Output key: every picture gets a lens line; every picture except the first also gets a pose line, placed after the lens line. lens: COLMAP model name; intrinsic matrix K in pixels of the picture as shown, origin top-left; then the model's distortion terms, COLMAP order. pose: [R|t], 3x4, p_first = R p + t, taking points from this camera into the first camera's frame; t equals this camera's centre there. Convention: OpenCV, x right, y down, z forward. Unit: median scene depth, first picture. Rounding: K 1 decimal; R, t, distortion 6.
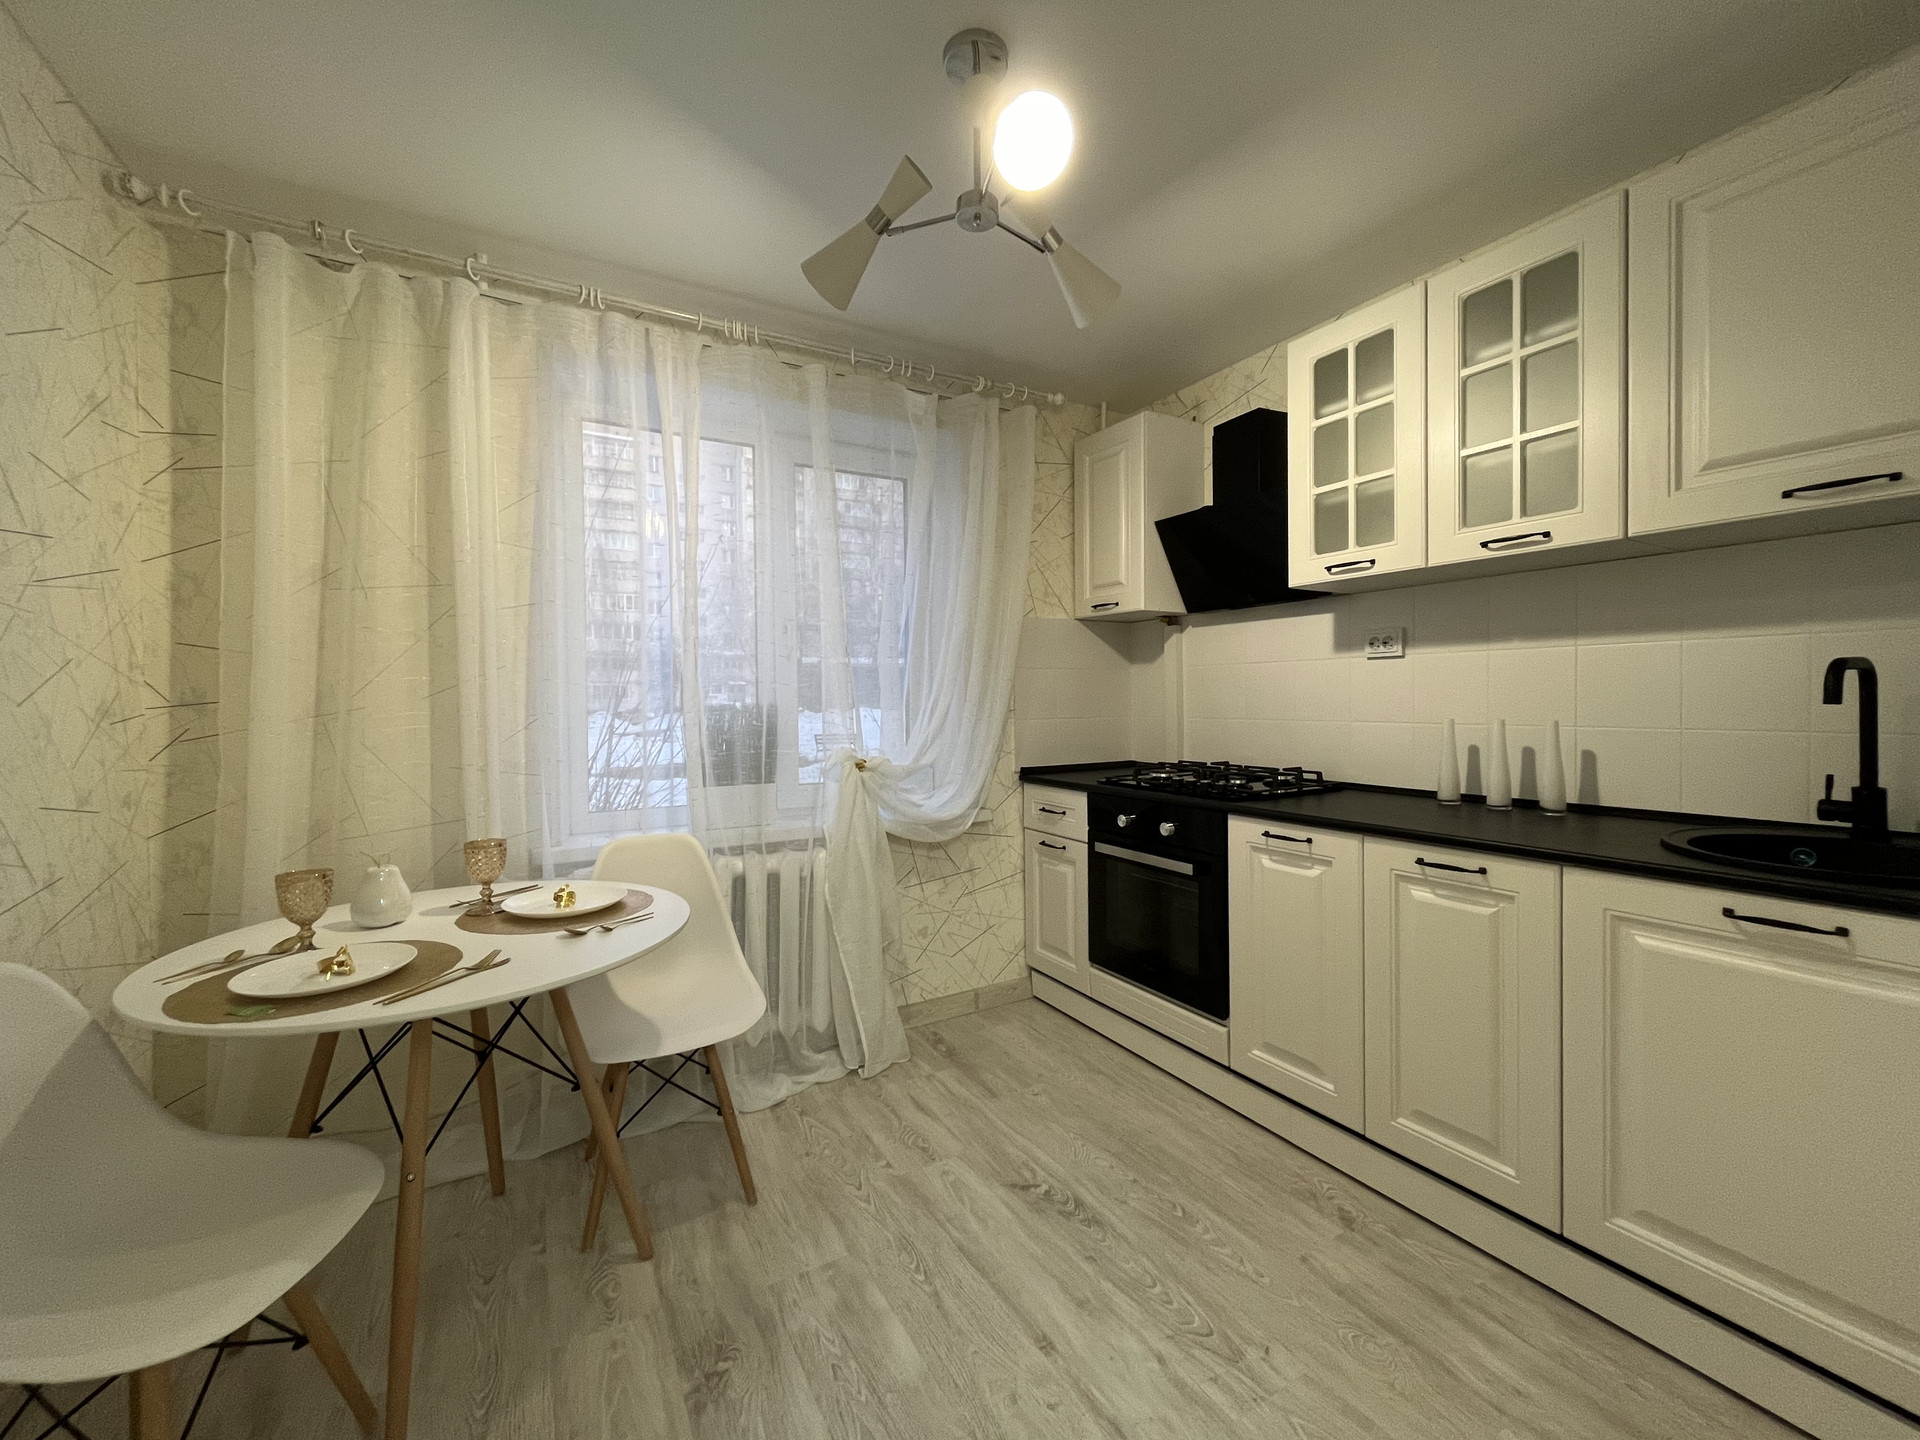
lens RADIAL K [[776.0, 0, 962.0], [0, 776.0, 713.3], [0, 0, 1]] dist [-0.003814, 0.000658]
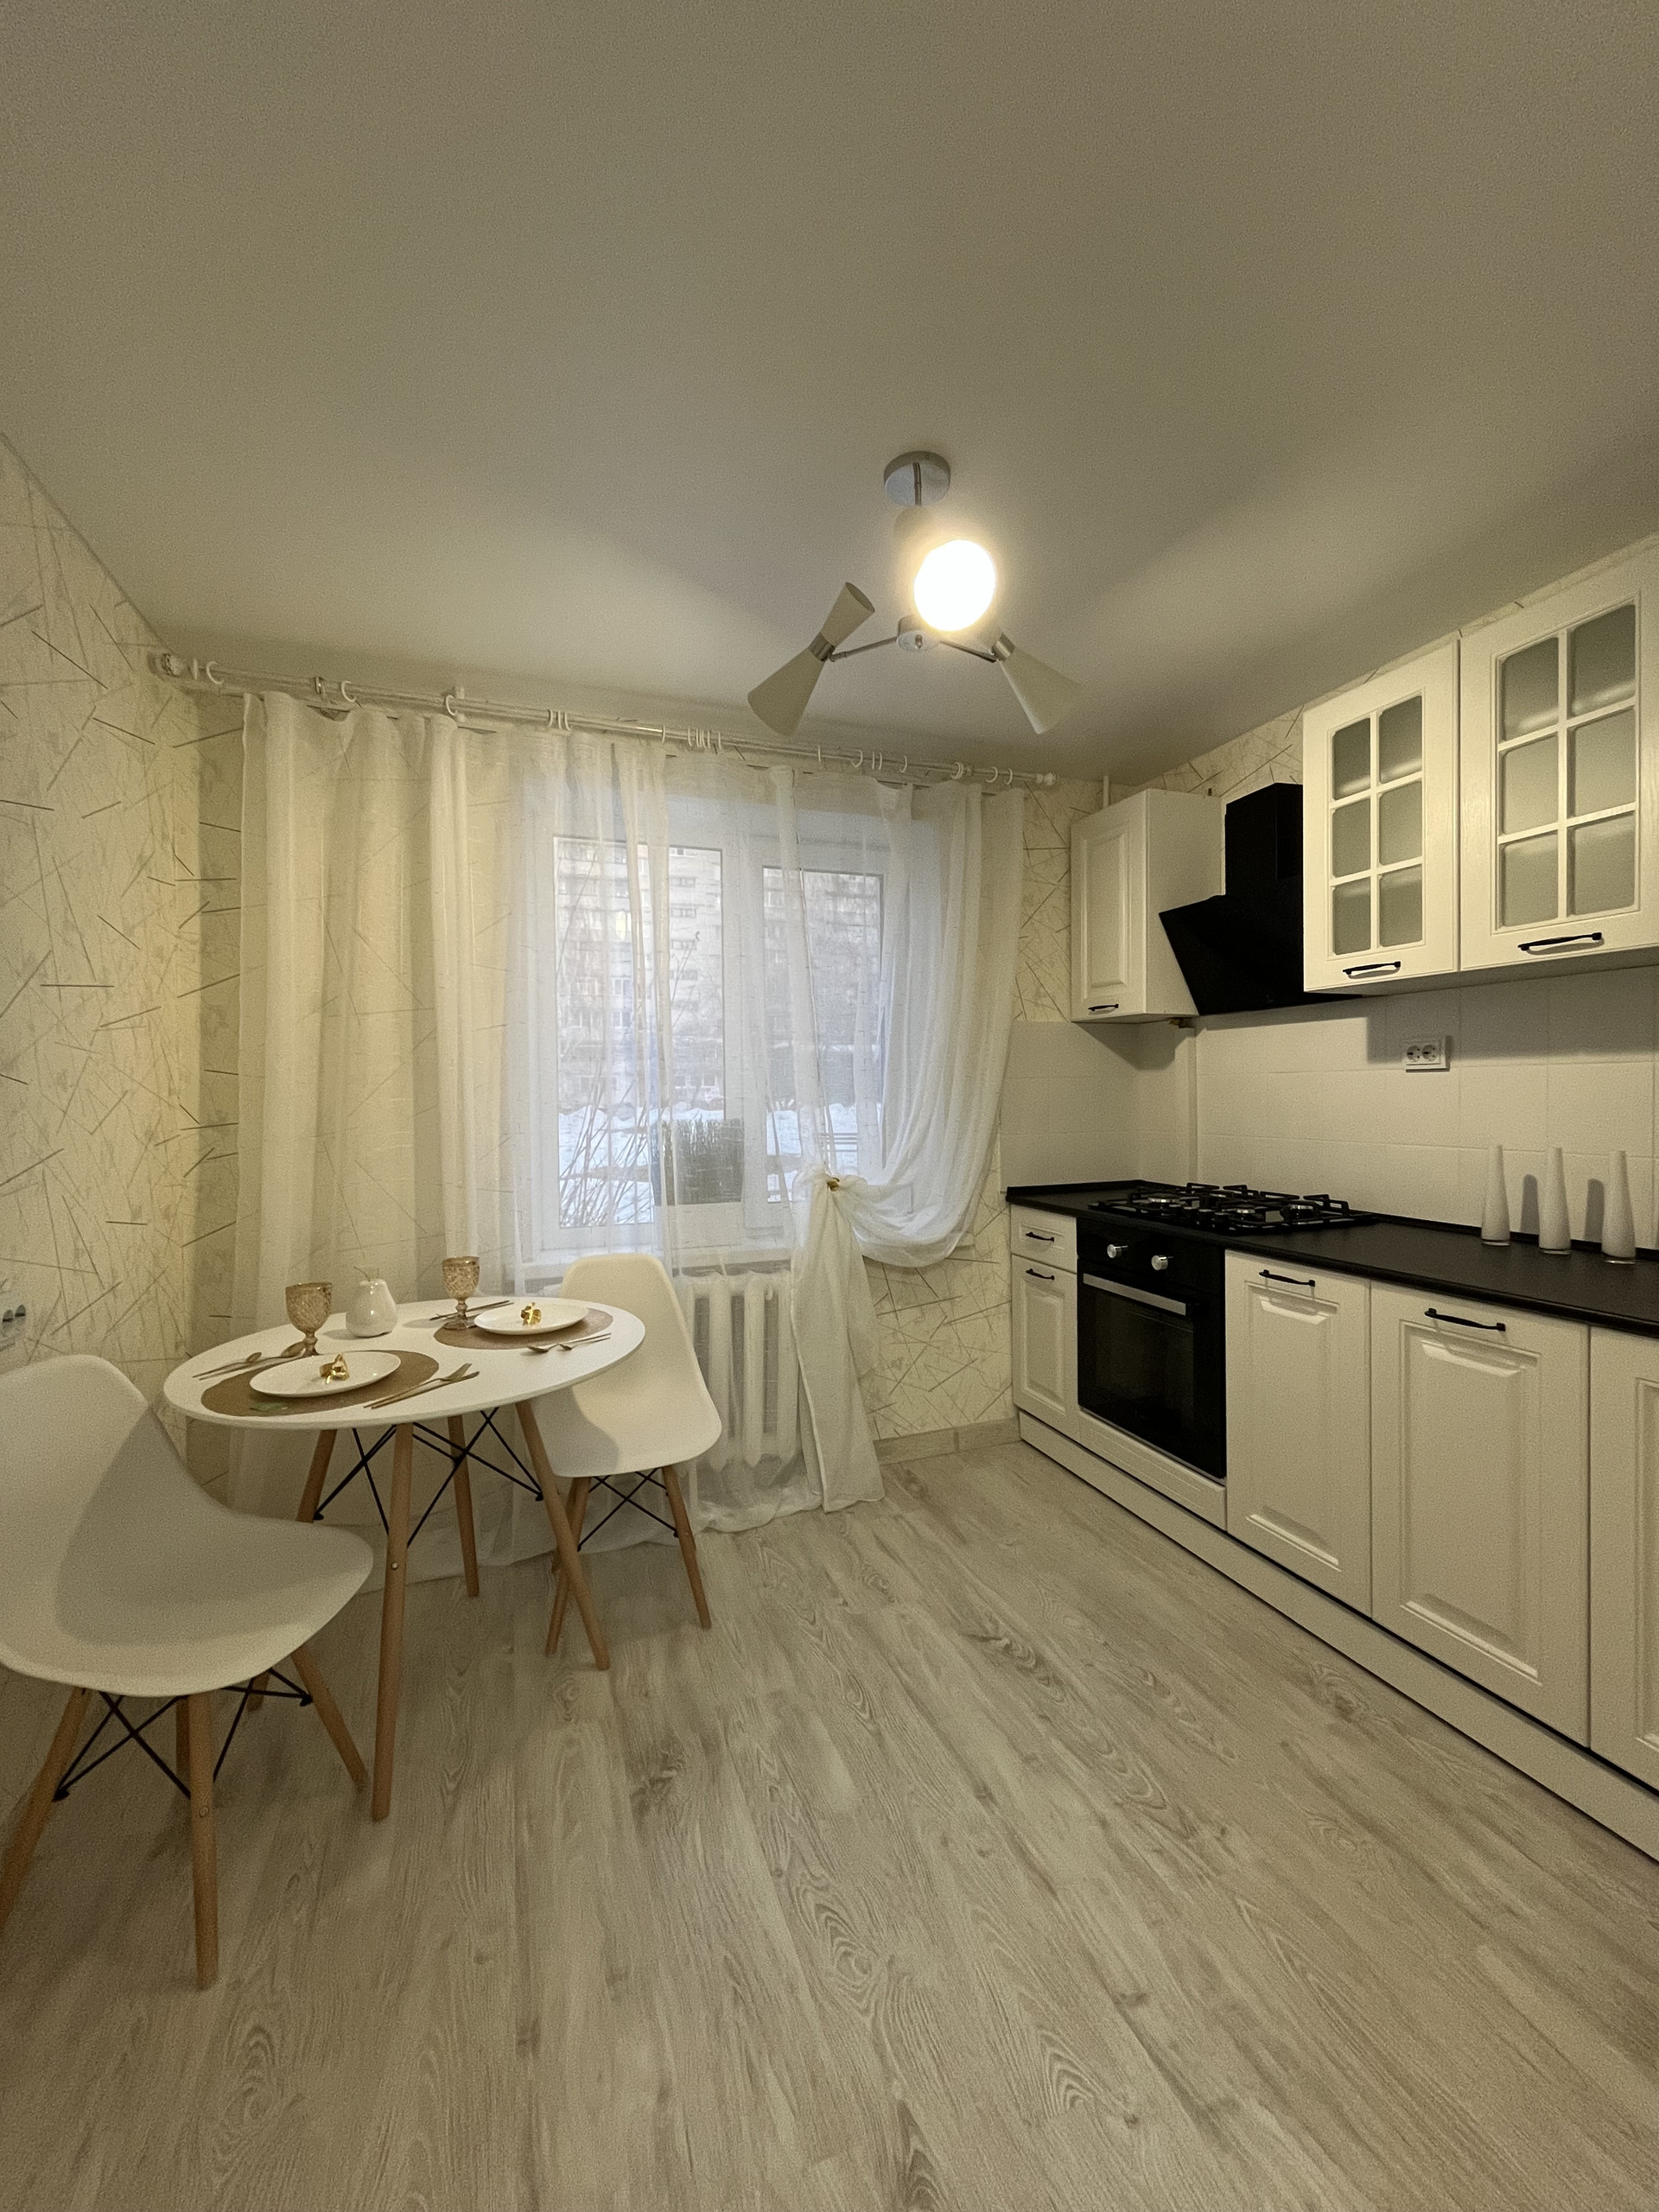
lens RADIAL K [[894.1, 0, 836.4], [0, 894.1, 1109.1], [0, 0, 1]] dist [-0.003814, 0.000658]
pose [[0.986027, 0.001409, -0.166577, 0.081991], [-0.000854, 0.999994, 0.003406, -0.038644], [0.166581, -0.003217, 0.986023, -0.101616]]
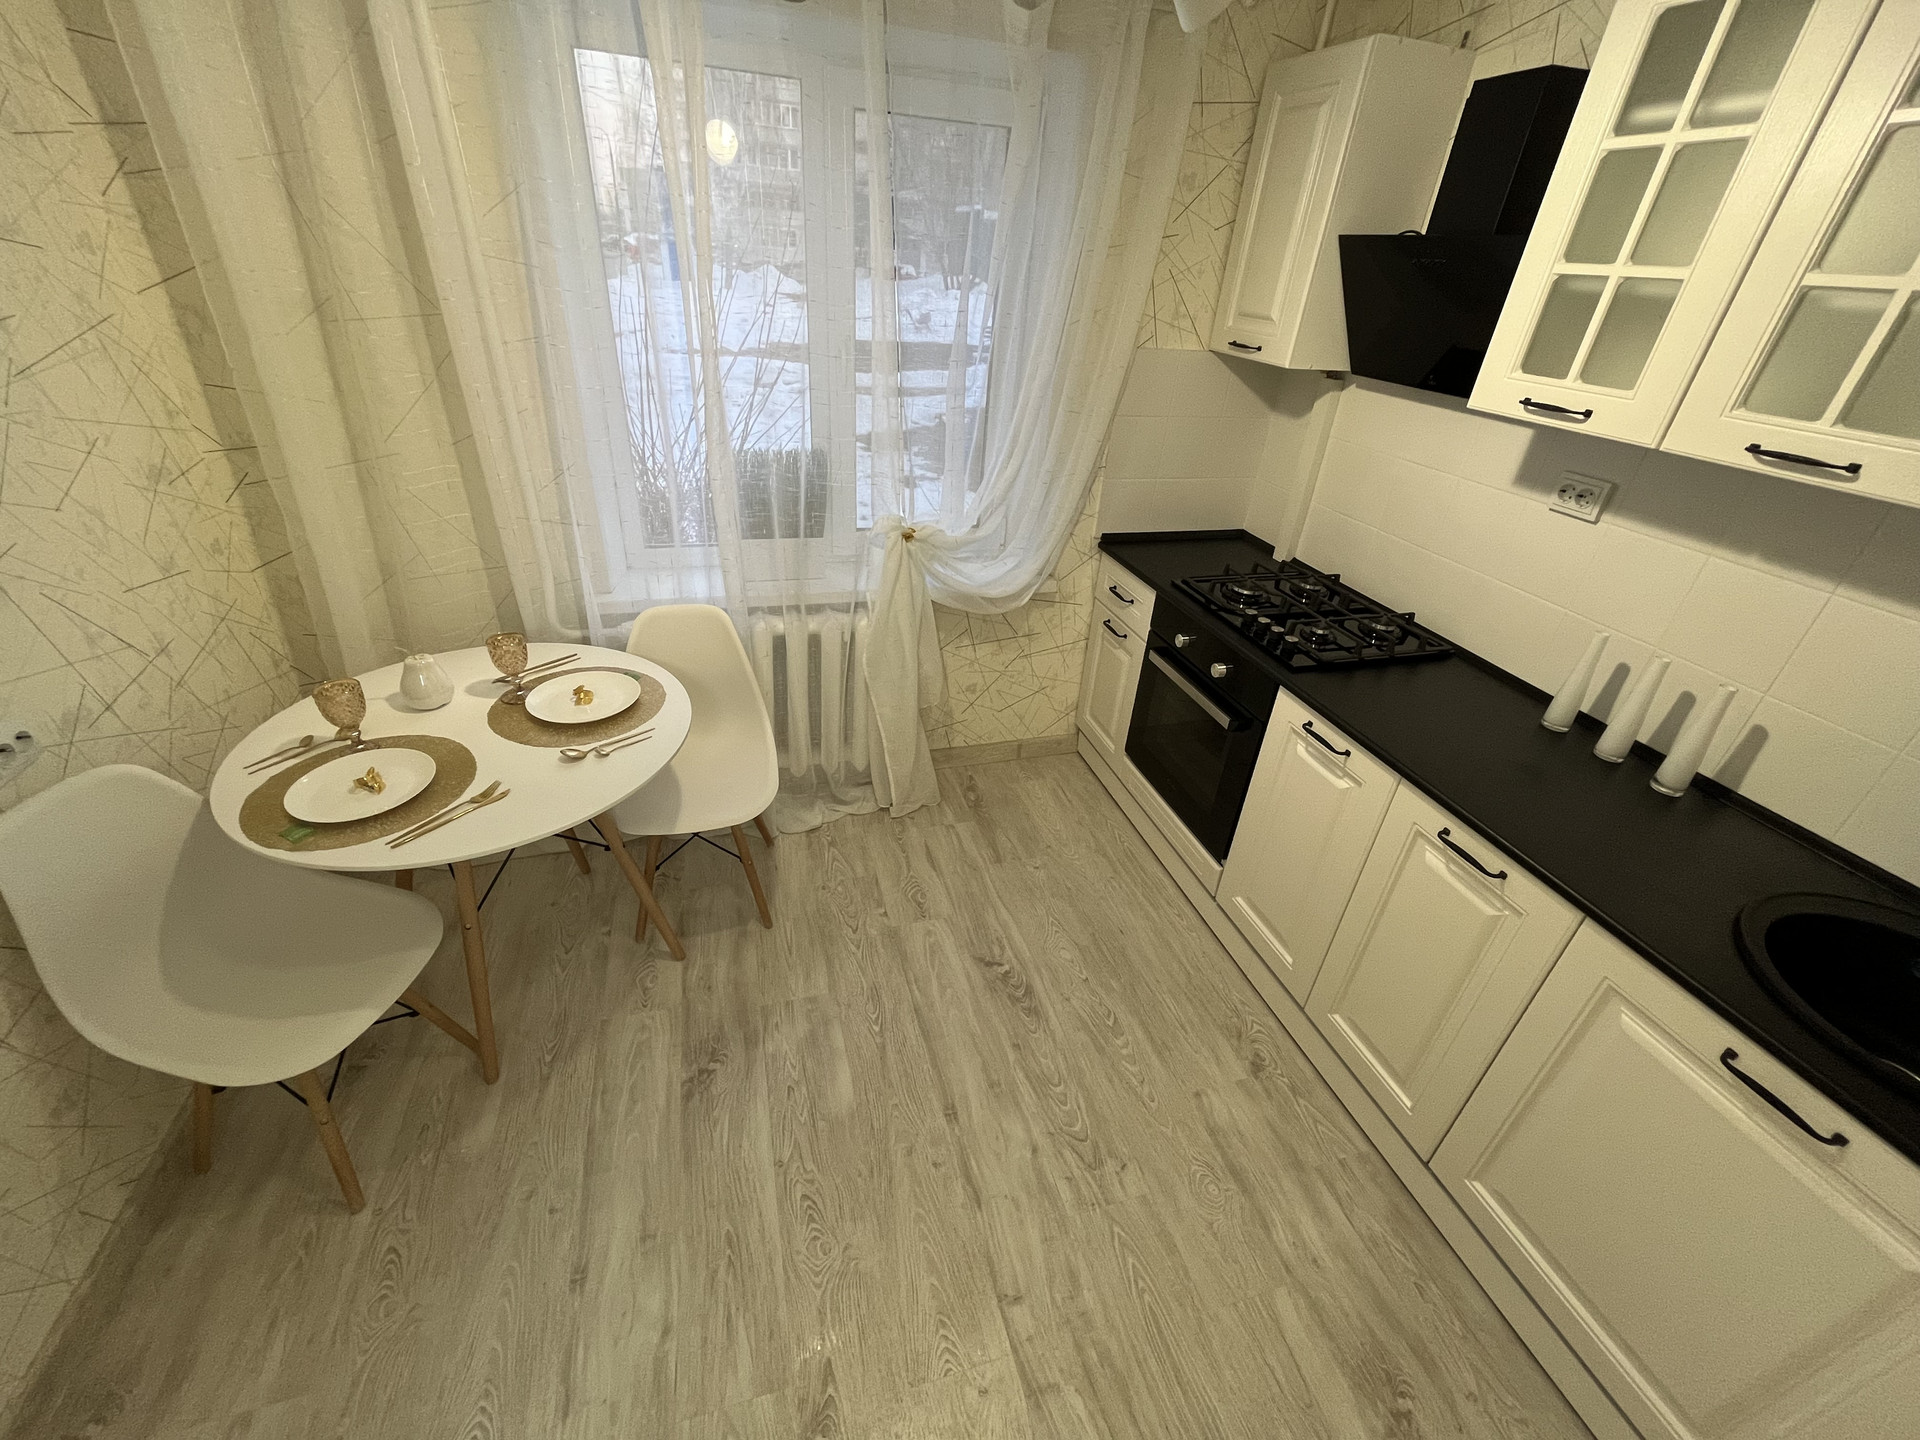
lens RADIAL K [[777.7, 0, 964.9], [0, 777.7, 709.1], [0, 0, 1]] dist [-0.003491, 0.000282]
pose [[0.970474, 0.180335, -0.160186, 0.159942], [-0.079567, 0.866276, 0.493189, -0.285934], [0.227704, -0.465881, 0.855047, 0.169801]]
